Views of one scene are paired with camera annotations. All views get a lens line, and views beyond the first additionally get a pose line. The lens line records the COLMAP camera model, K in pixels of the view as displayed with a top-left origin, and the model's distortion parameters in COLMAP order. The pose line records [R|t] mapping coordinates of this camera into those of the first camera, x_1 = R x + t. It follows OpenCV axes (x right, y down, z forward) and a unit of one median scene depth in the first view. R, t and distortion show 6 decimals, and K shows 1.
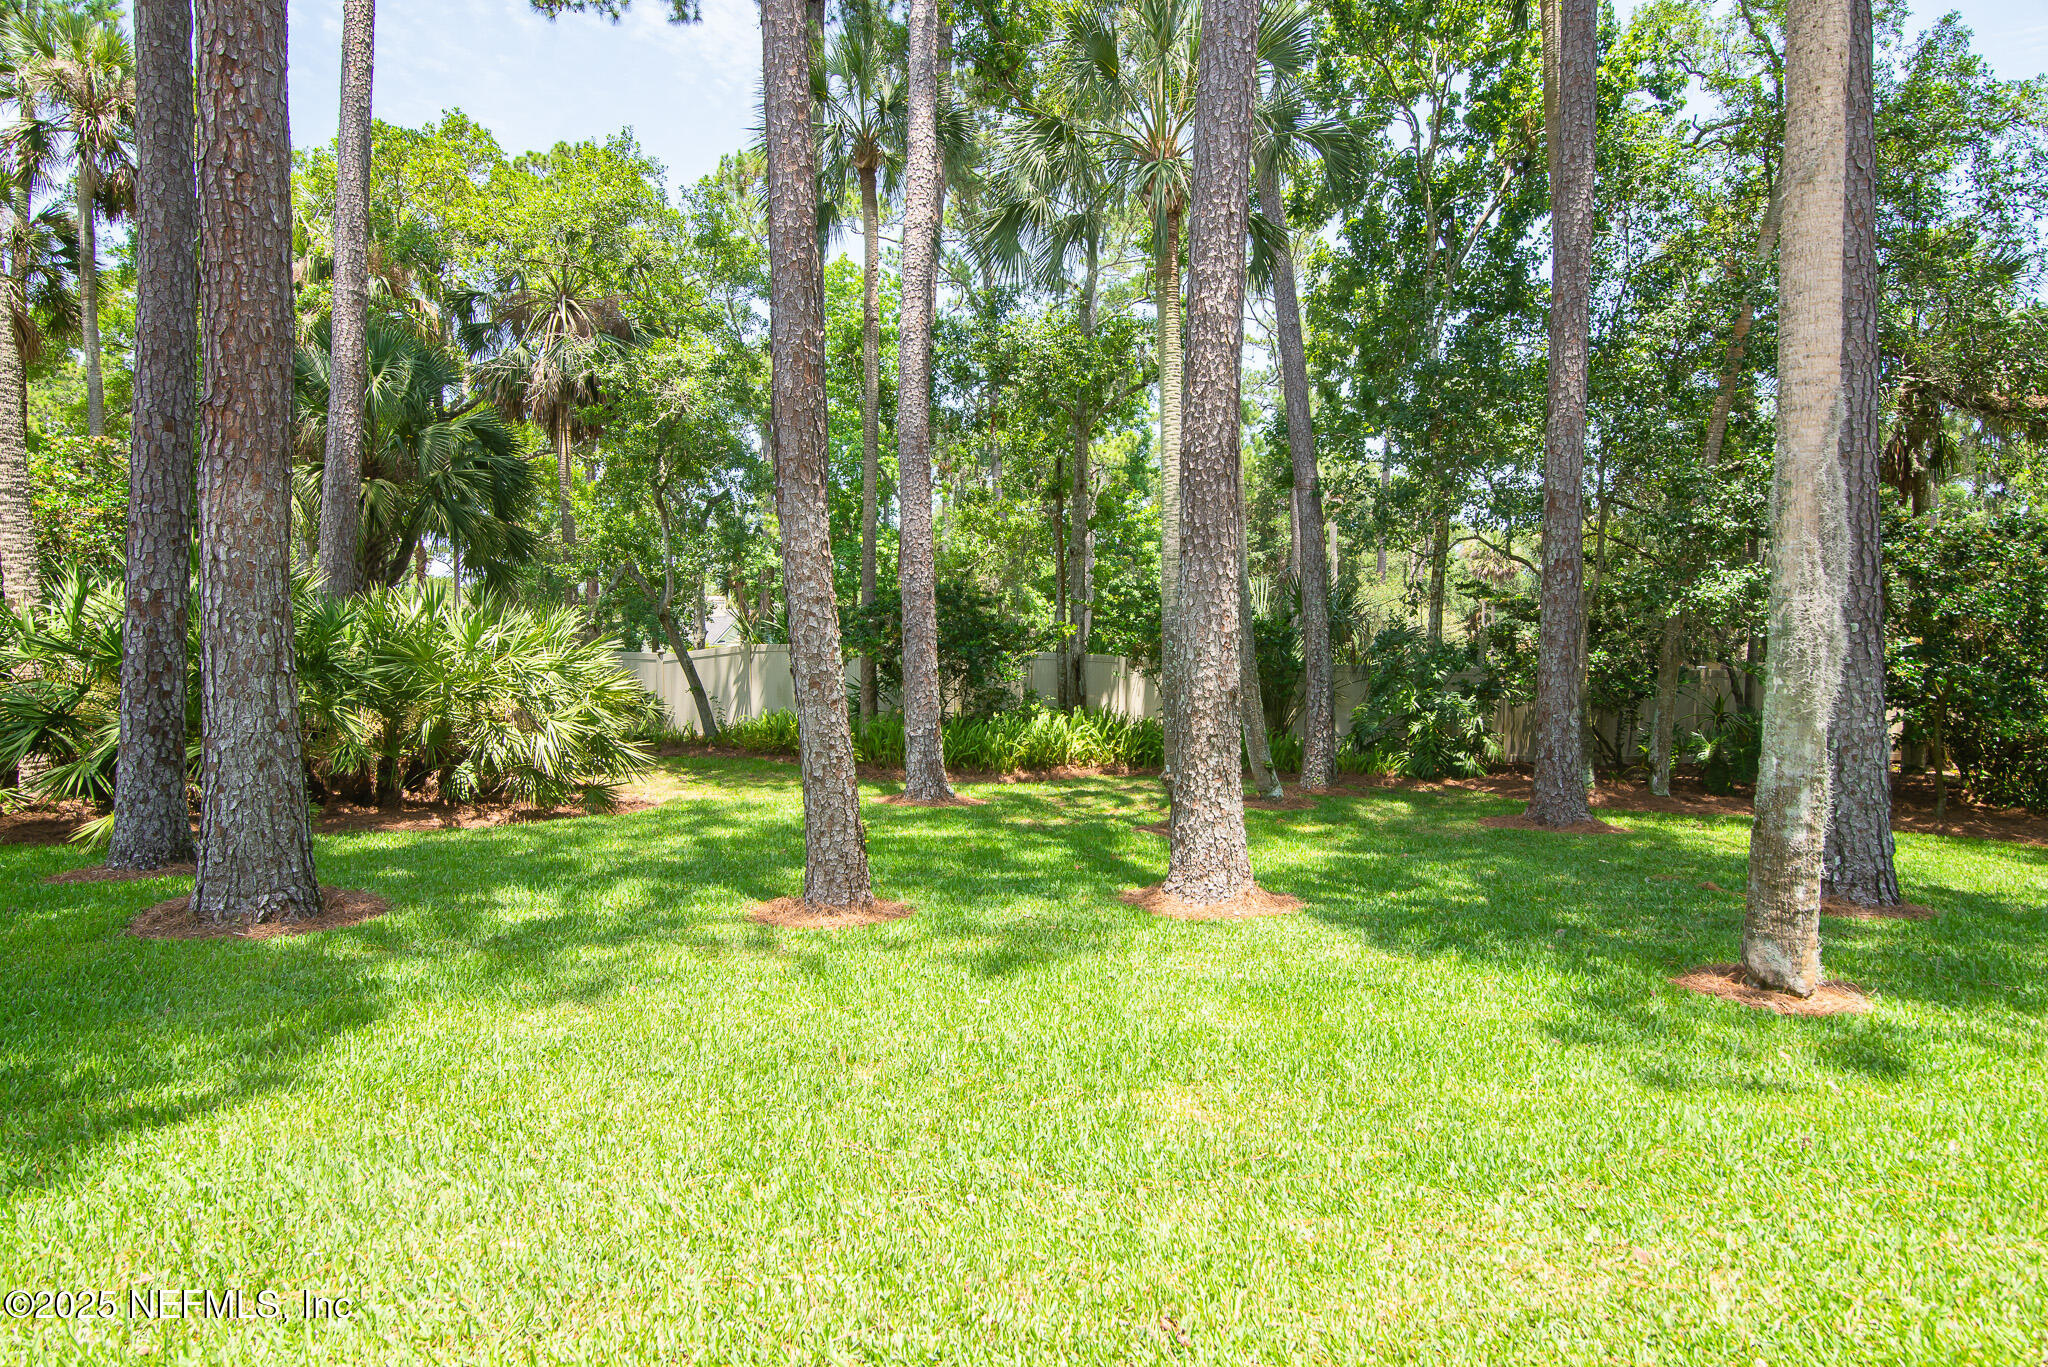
lens RADIAL K [[1063.0, 0, 1024.0], [0, 1063.0, 683.5], [0, 0, 1]] dist [-0.018443, -0.000068]
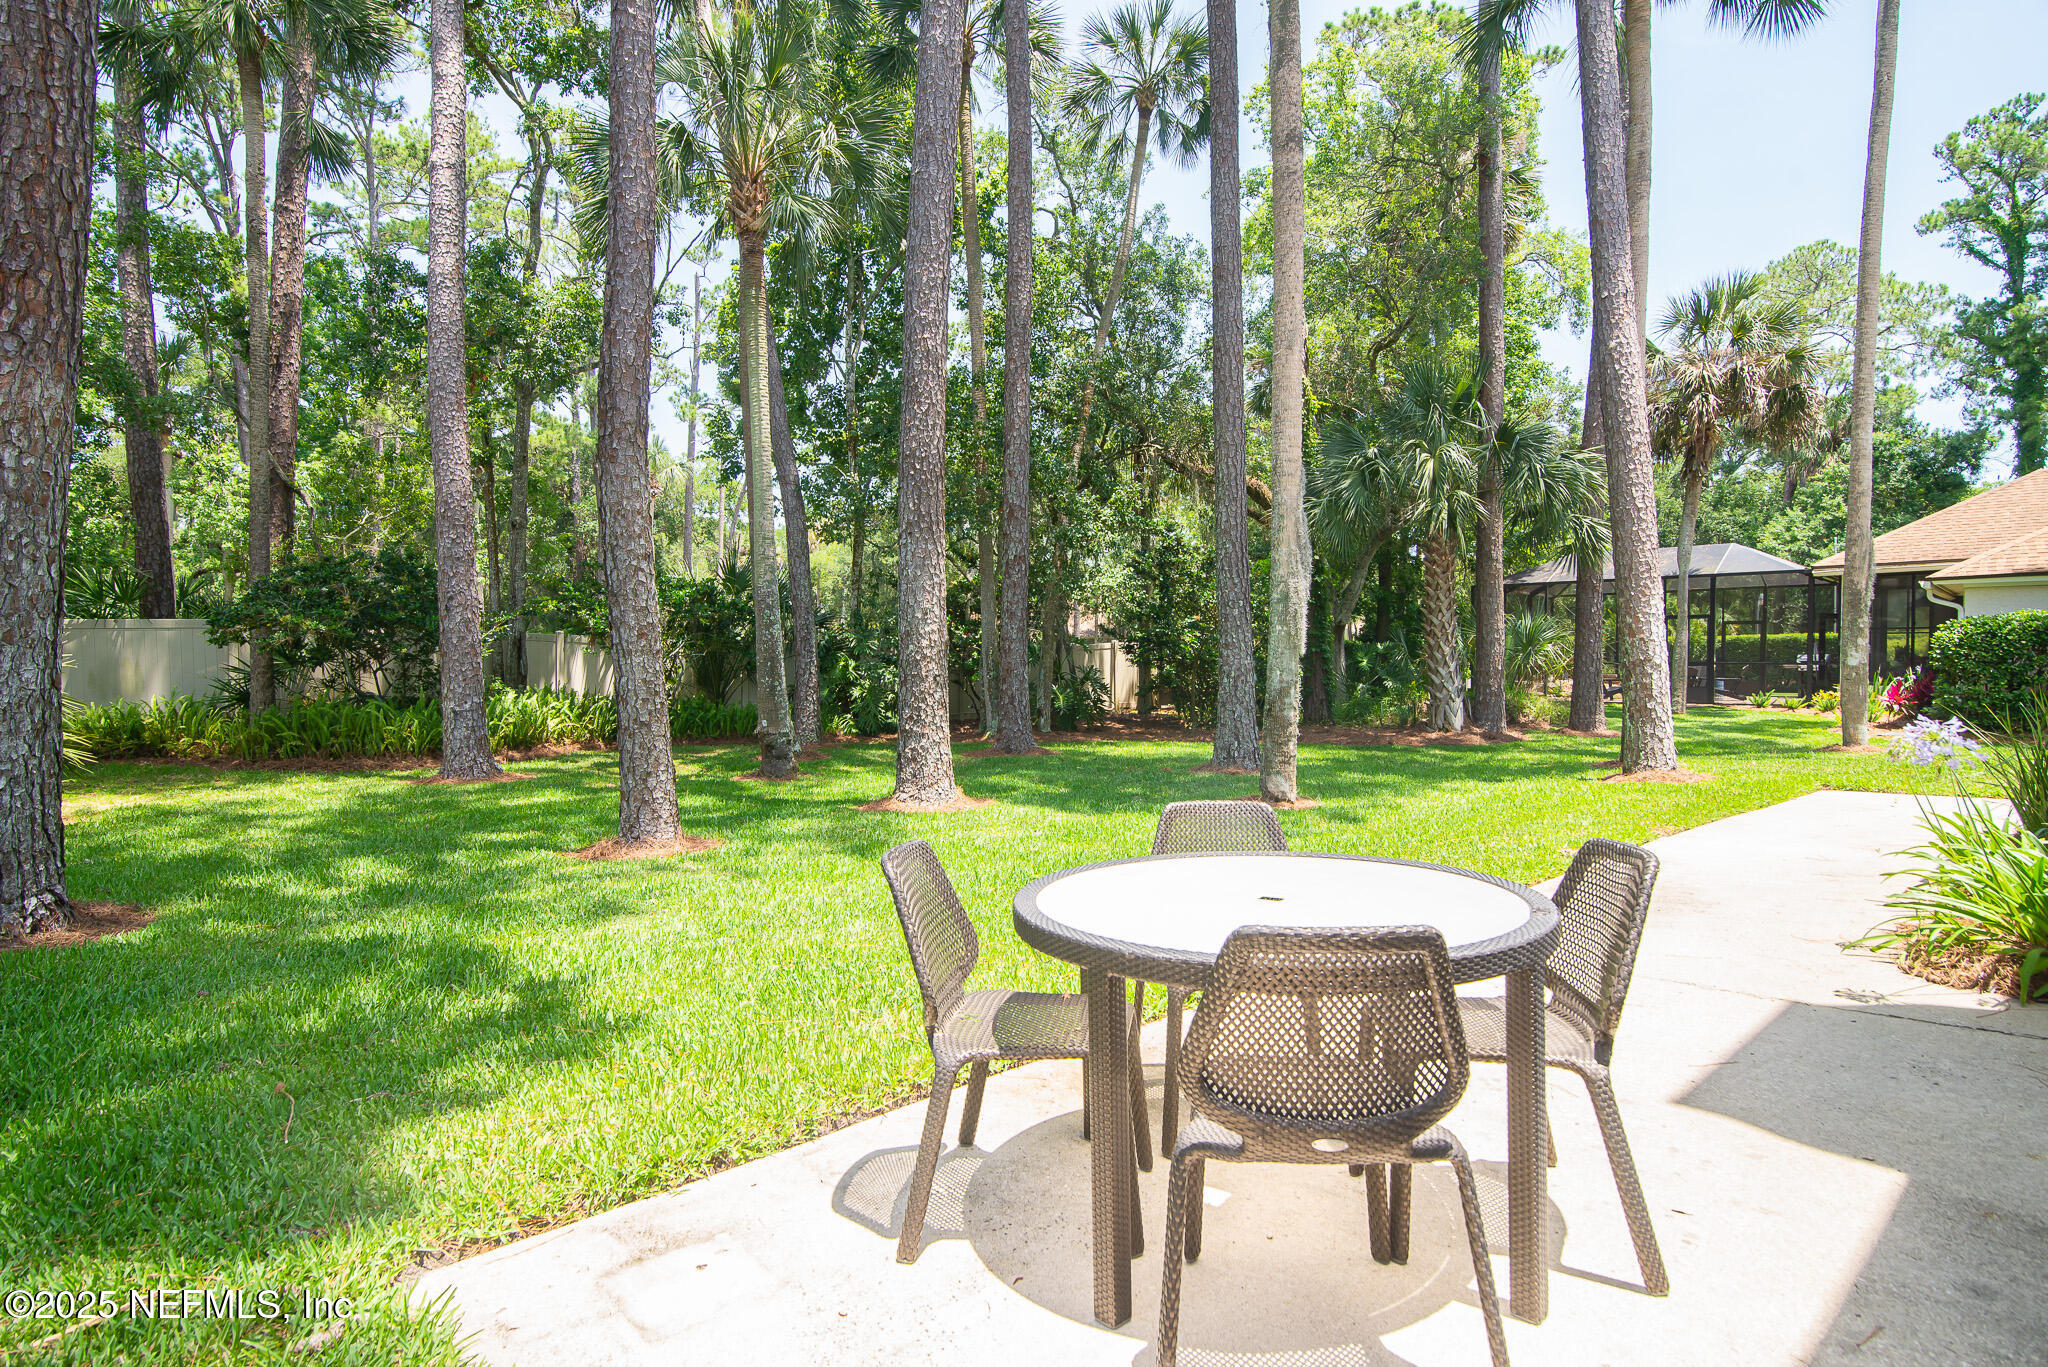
lens RADIAL K [[1063.0, 0, 1024.0], [0, 1063.0, 683.5], [0, 0, 1]] dist [-0.018443, -0.000068]
pose [[0.762859, -0.027678, 0.645973, -0.647665], [0.023850, 0.999608, 0.014664, 0.046711], [-0.646125, 0.004220, 0.763220, -0.072197]]
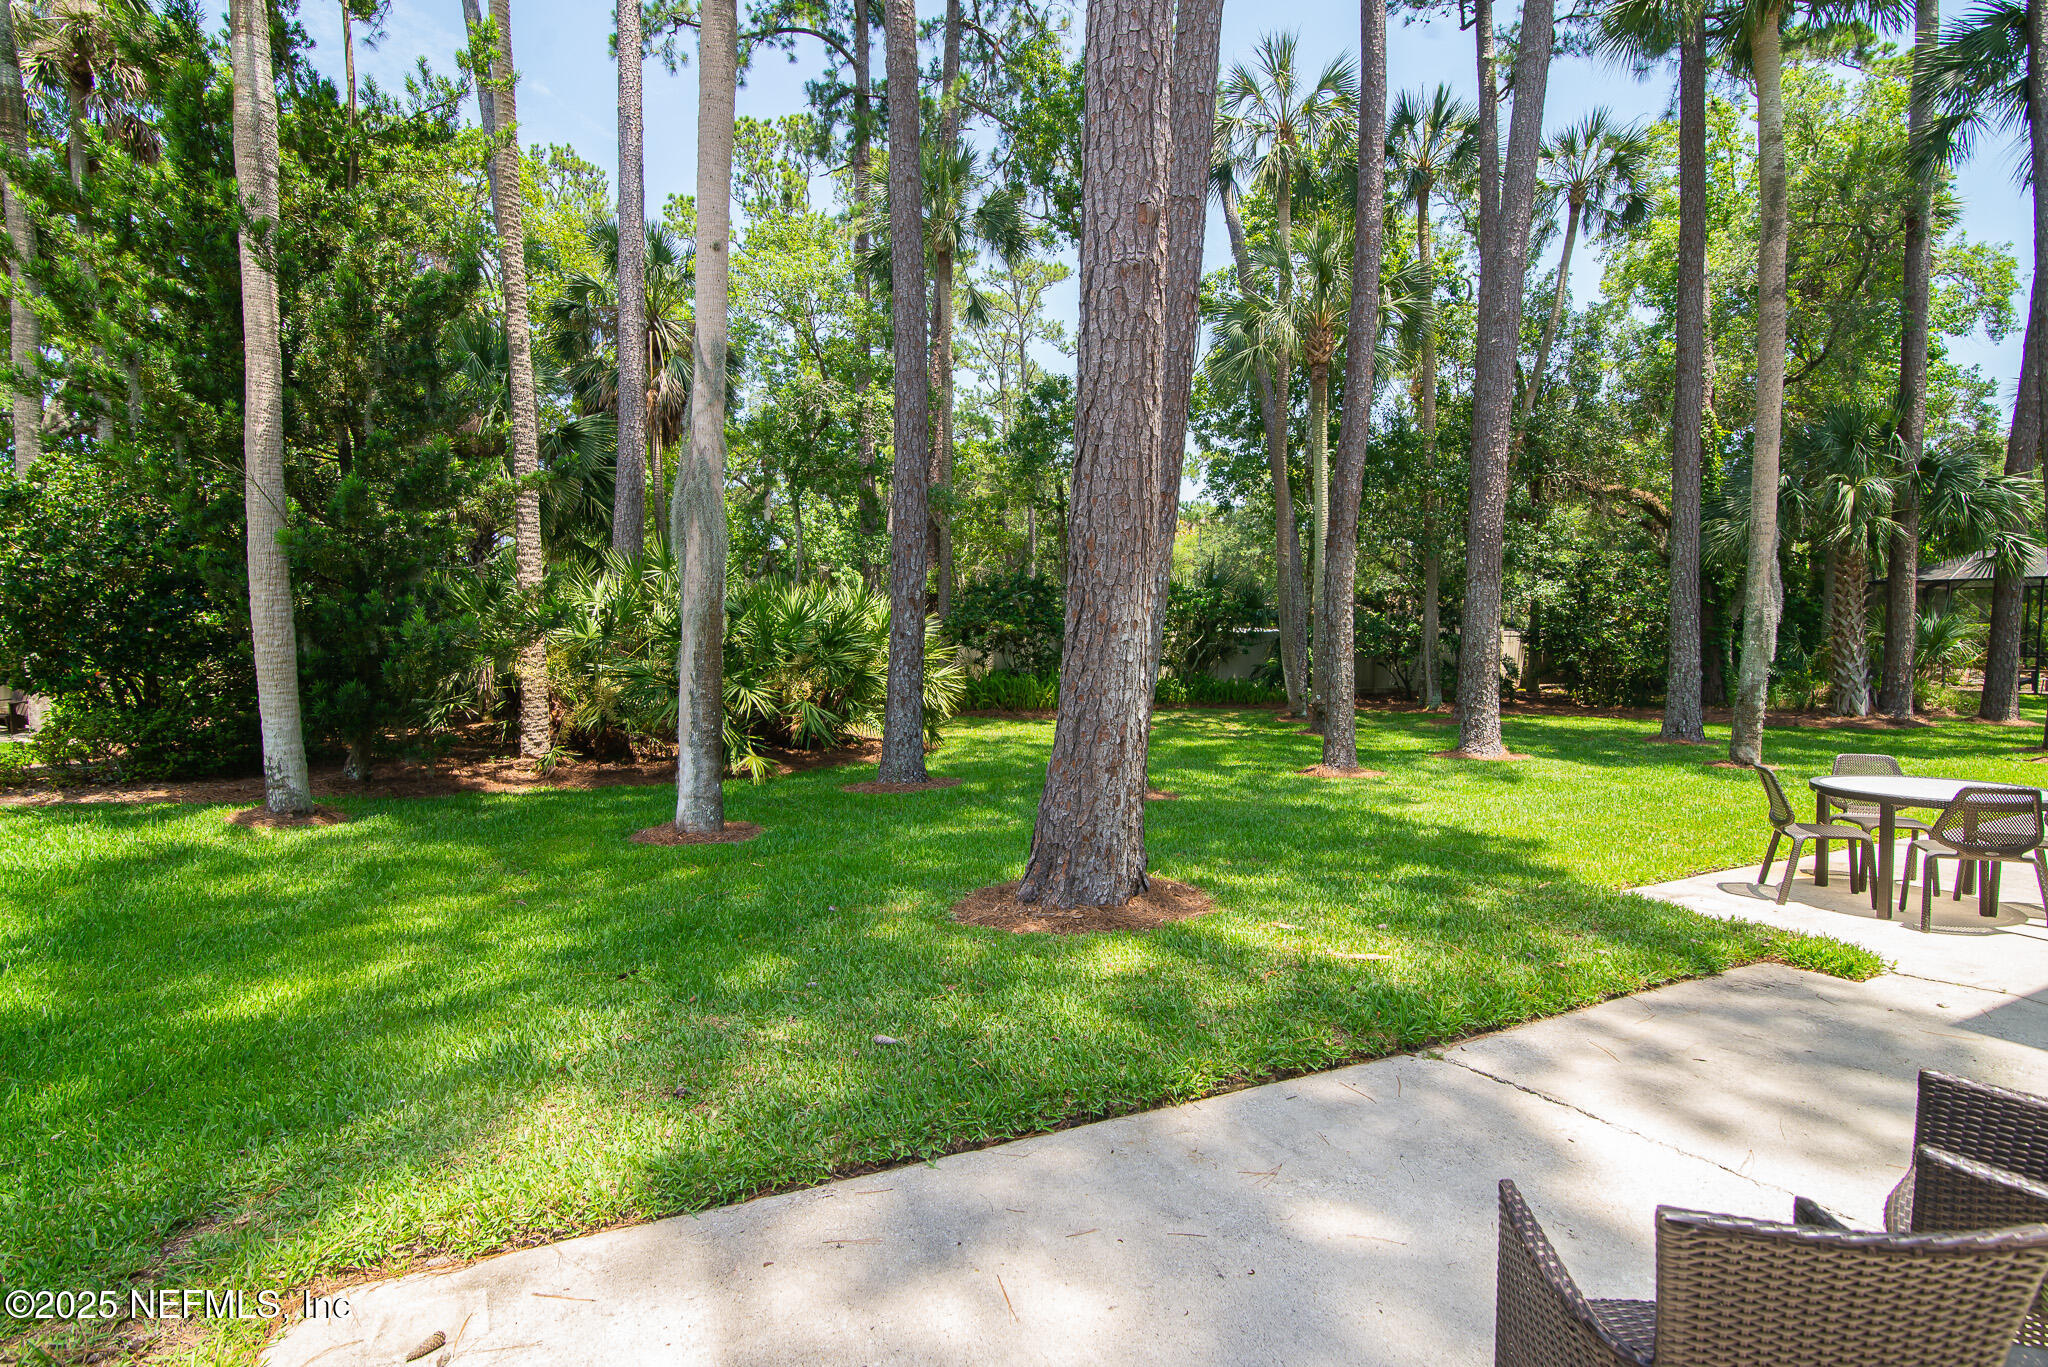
lens RADIAL K [[939.1, 0, 1024.0], [0, 939.1, 683.5], [0, 0, 1]] dist [-0.020397, 0.000527]
pose [[0.923089, -0.028684, 0.383515, -1.443809], [0.014145, 0.999072, 0.040678, -0.013922], [-0.384326, -0.032125, 0.922638, -0.306674]]
